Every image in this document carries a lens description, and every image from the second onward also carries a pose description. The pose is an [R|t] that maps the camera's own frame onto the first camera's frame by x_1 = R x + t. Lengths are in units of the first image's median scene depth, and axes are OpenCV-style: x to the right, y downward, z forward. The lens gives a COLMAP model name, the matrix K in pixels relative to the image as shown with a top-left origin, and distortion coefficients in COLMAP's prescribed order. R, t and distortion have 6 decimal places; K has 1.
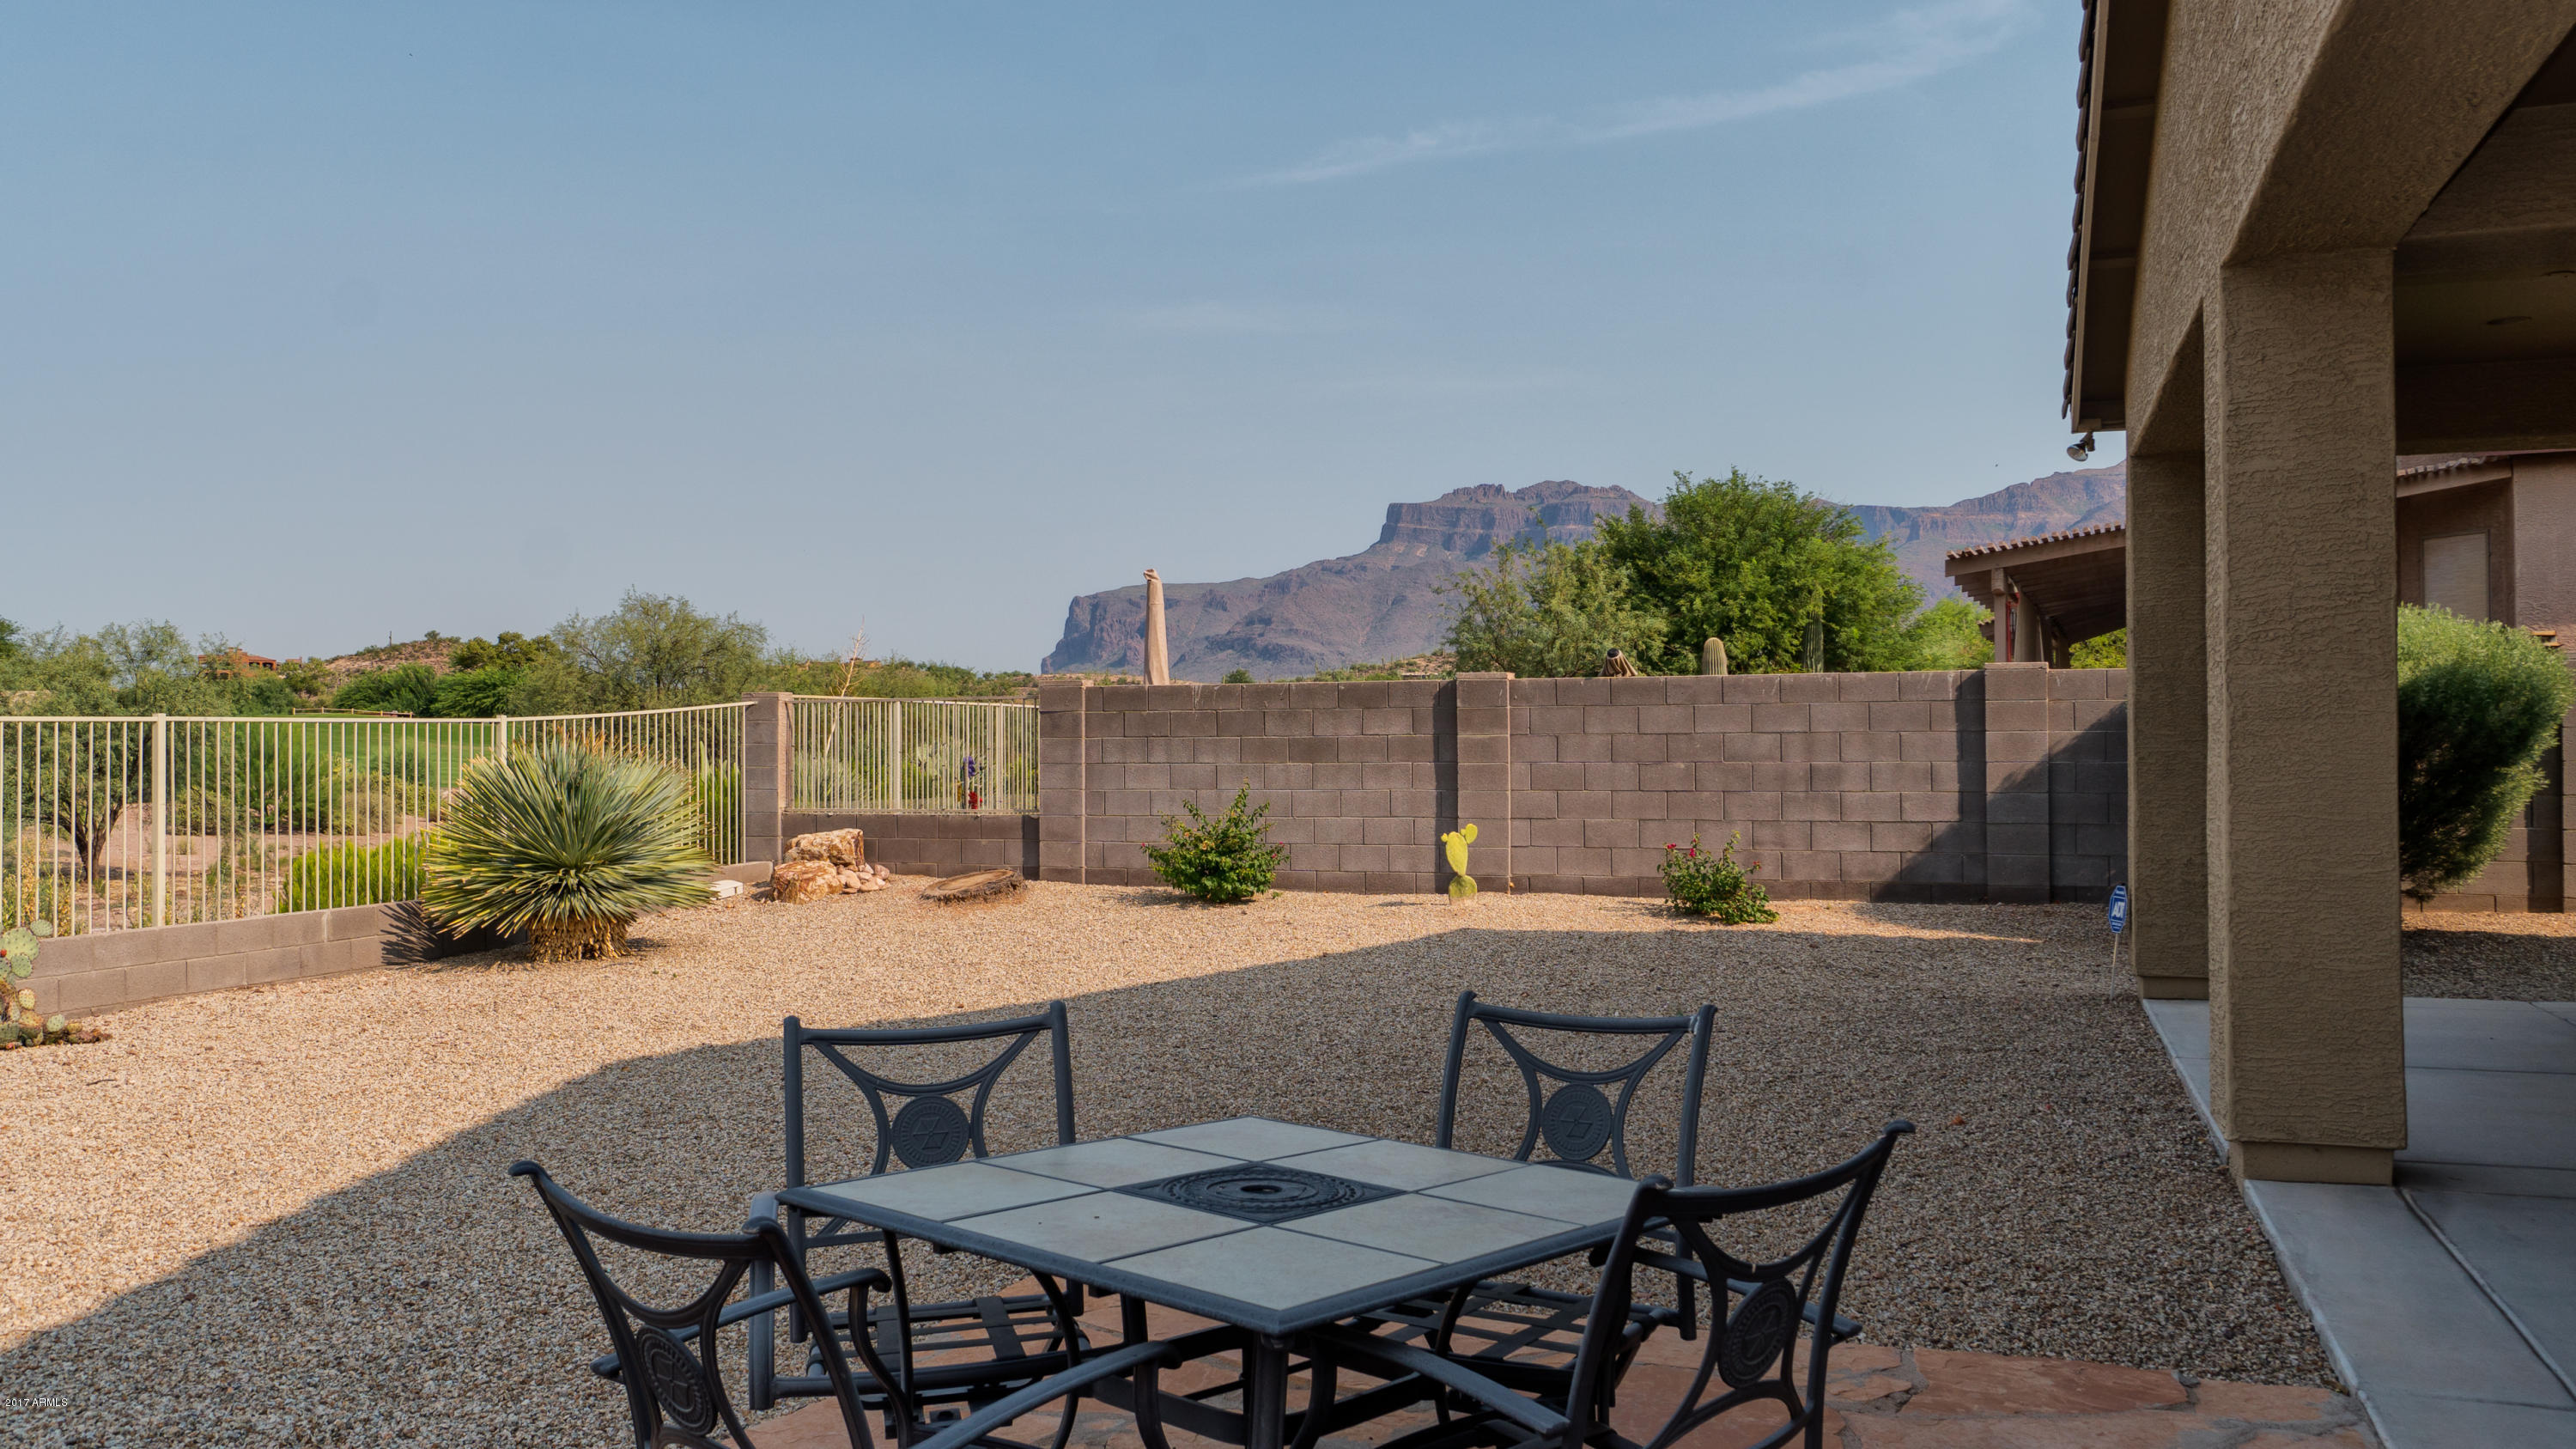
lens RADIAL K [[1977.2, 0, 1288.0], [0, 1977.2, 724.5], [0, 0, 1]] dist [0.003740, 0.000649]
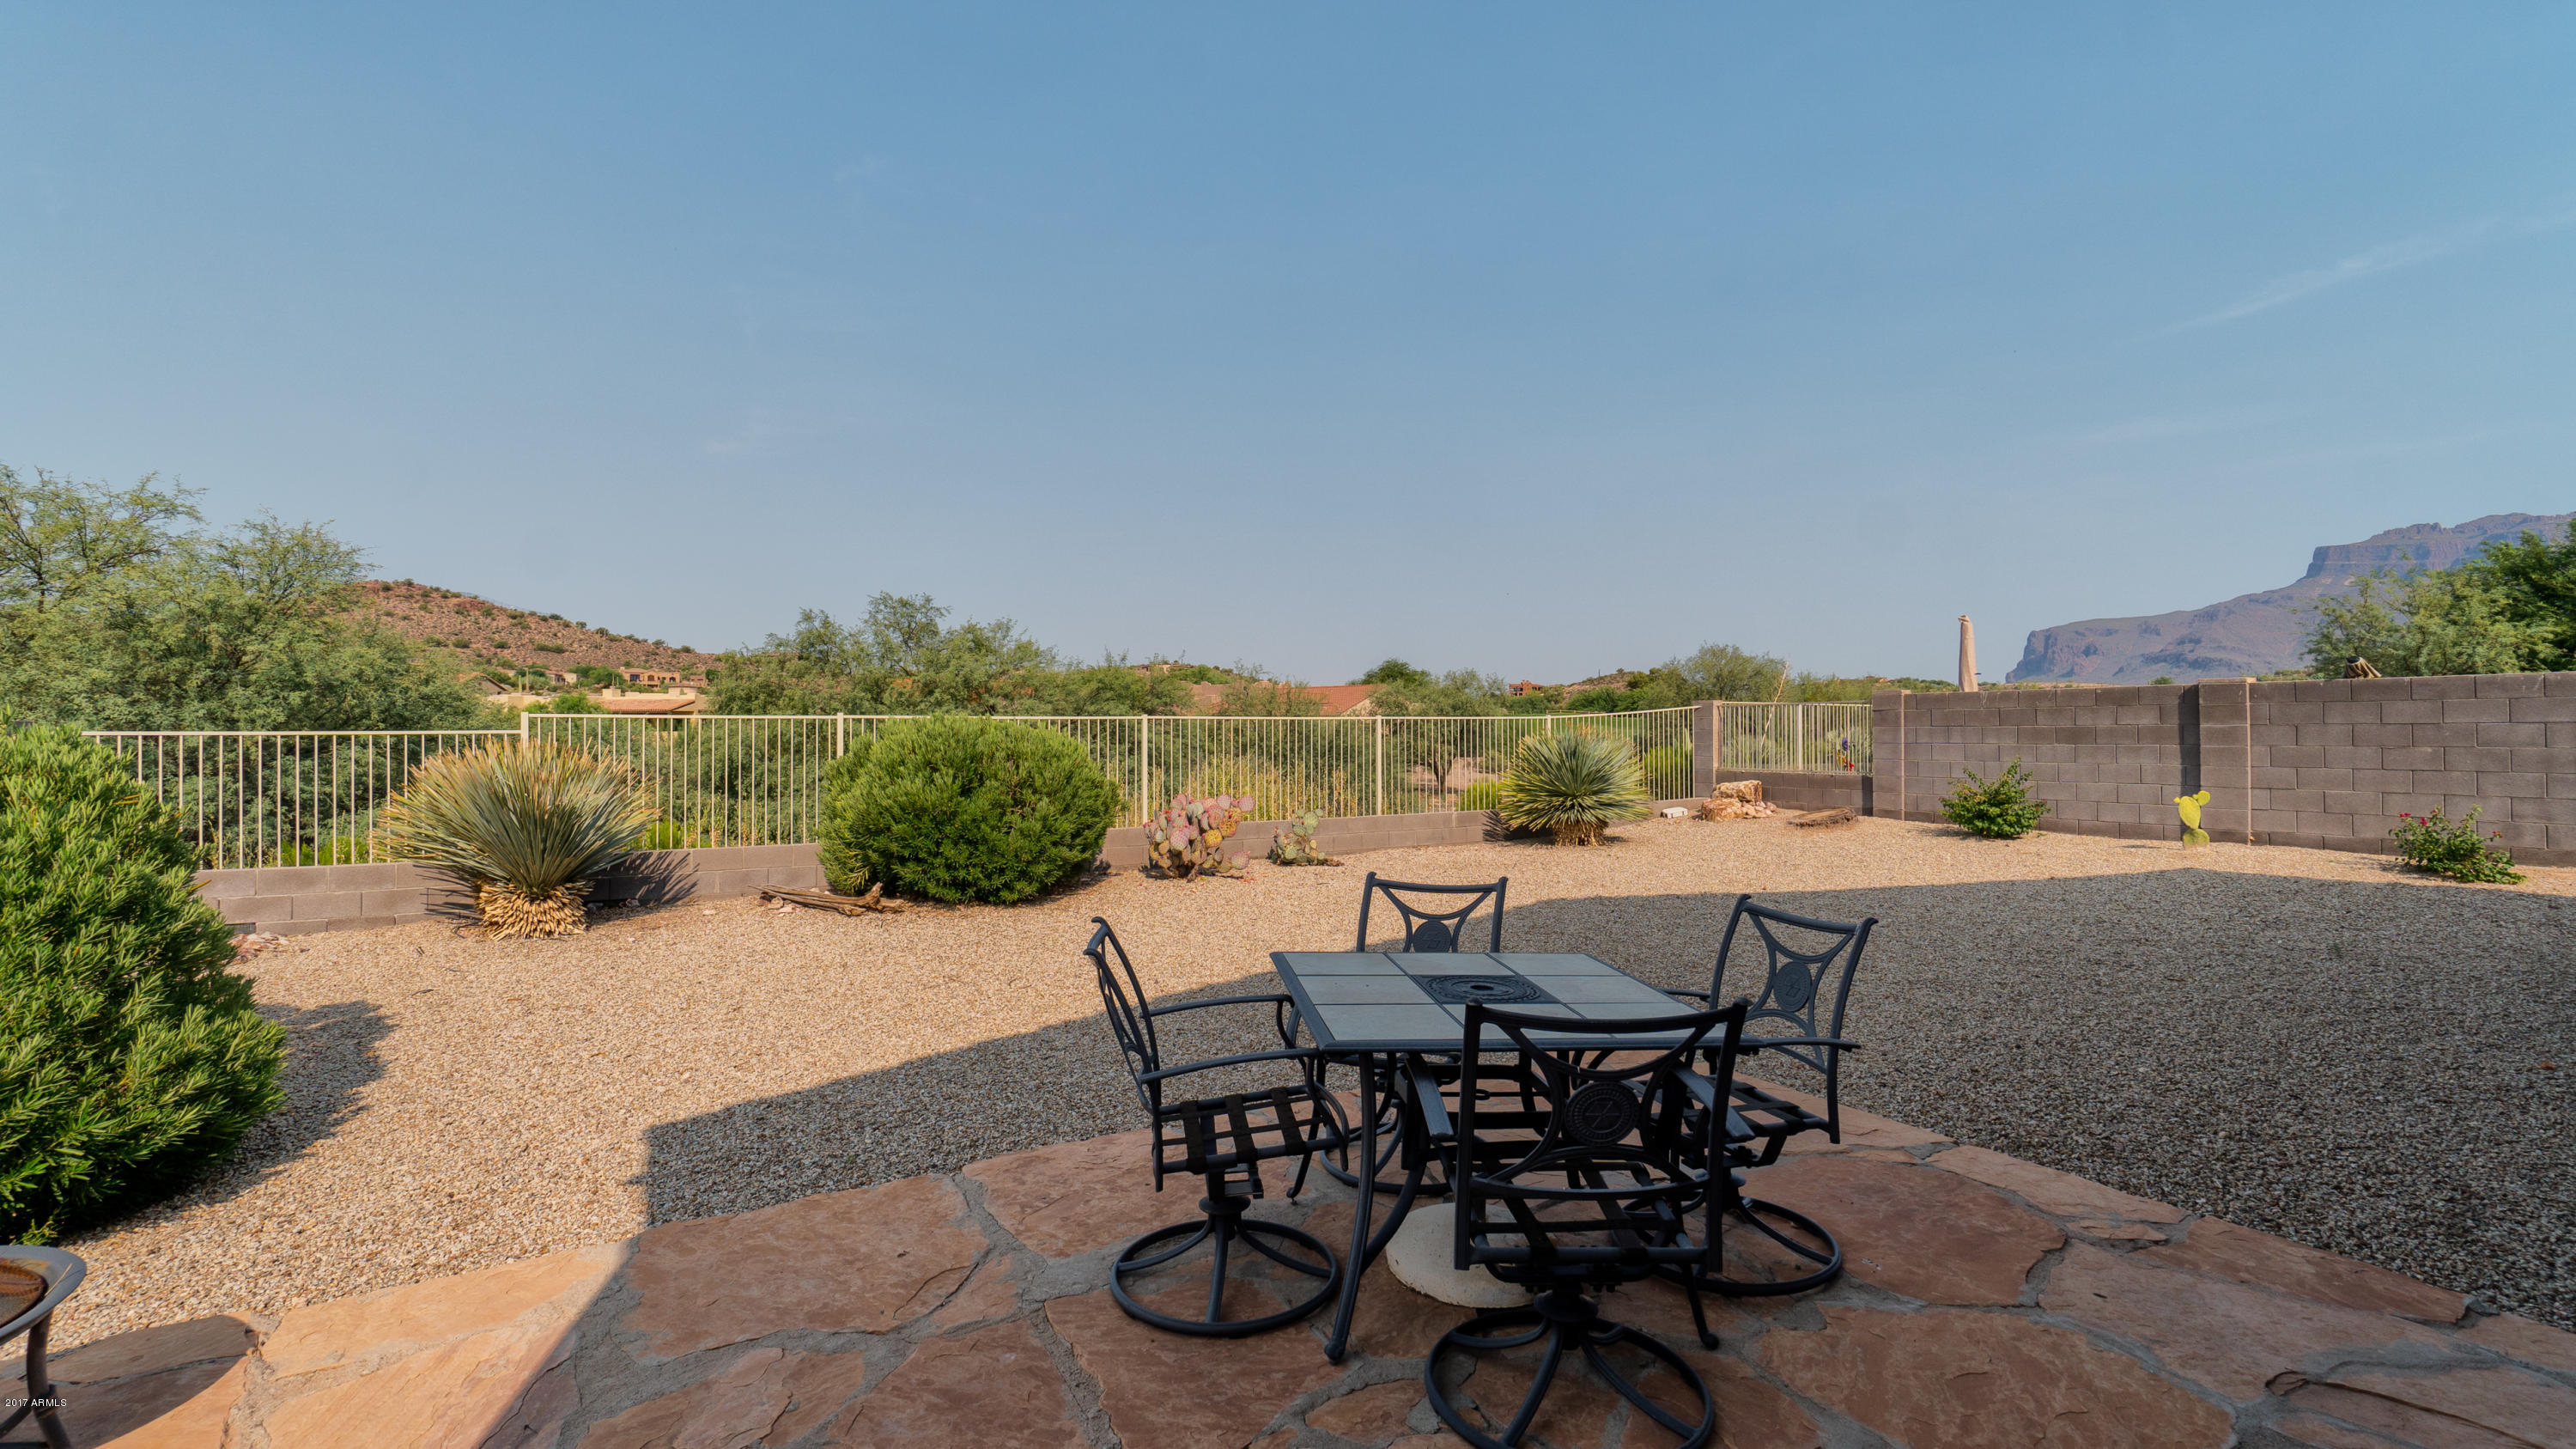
lens RADIAL K [[1103.6, 0, 1288.0], [0, 1103.6, 724.5], [0, 0, 1]] dist [-0.013256, 0.000066]
pose [[0.756131, -0.001026, -0.654420, 0.102131], [0.004935, 0.999979, 0.004134, -0.001086], [0.654402, -0.006356, 0.756120, 0.028576]]
